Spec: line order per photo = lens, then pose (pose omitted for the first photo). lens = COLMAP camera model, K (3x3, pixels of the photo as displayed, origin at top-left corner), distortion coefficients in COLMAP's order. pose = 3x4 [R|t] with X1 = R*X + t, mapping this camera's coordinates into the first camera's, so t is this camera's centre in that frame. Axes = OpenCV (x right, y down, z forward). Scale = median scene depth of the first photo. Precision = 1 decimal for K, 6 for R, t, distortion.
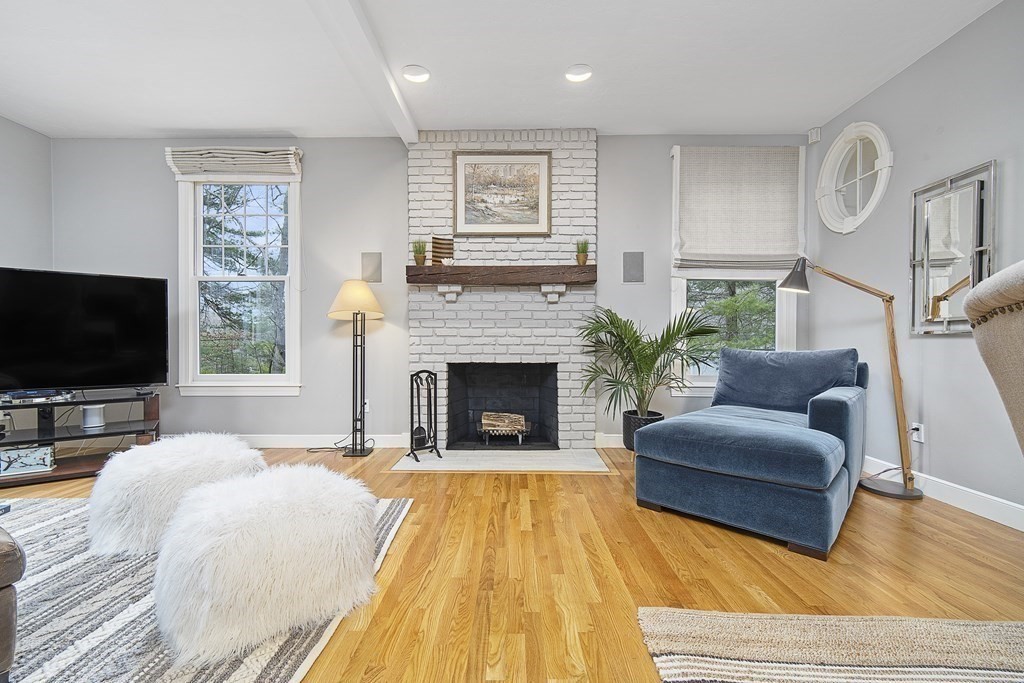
lens RADIAL K [[408.3, 0, 509.3], [0, 408.3, 345.6], [0, 0, 1]] dist [0.002651, 0.000452]
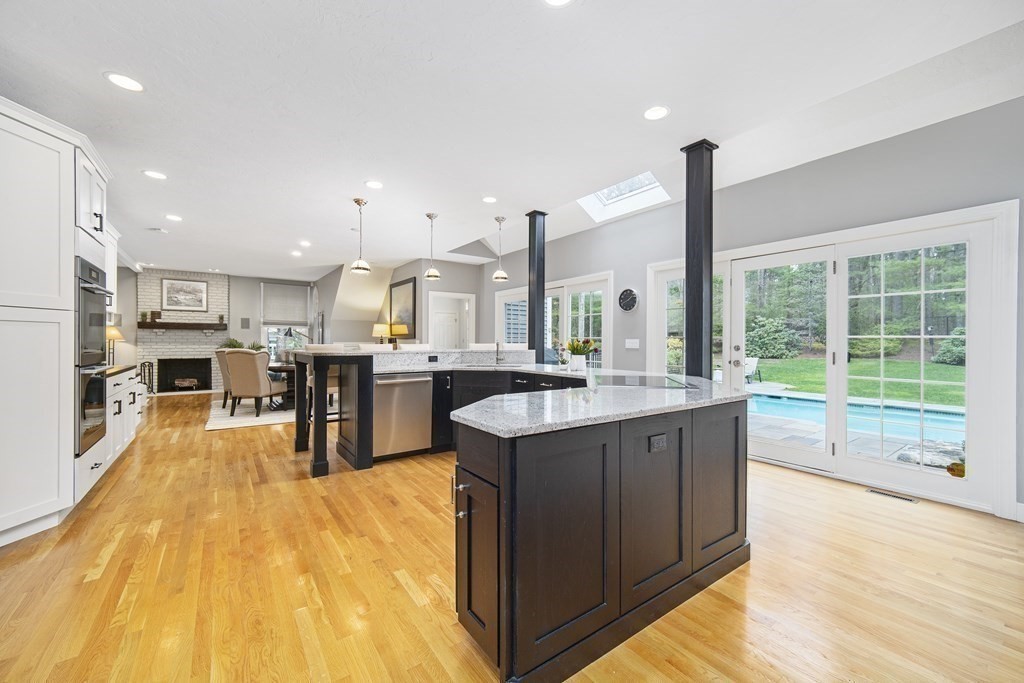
lens RADIAL K [[408.3, 0, 509.6], [0, 408.3, 343.9], [0, 0, 1]] dist [0.002651, 0.000452]
pose [[0.807452, 0.000573, 0.589933, 0.118353], [-0.005799, 0.999959, 0.006967, -0.084533], [-0.589905, -0.009047, 0.807422, -2.421290]]
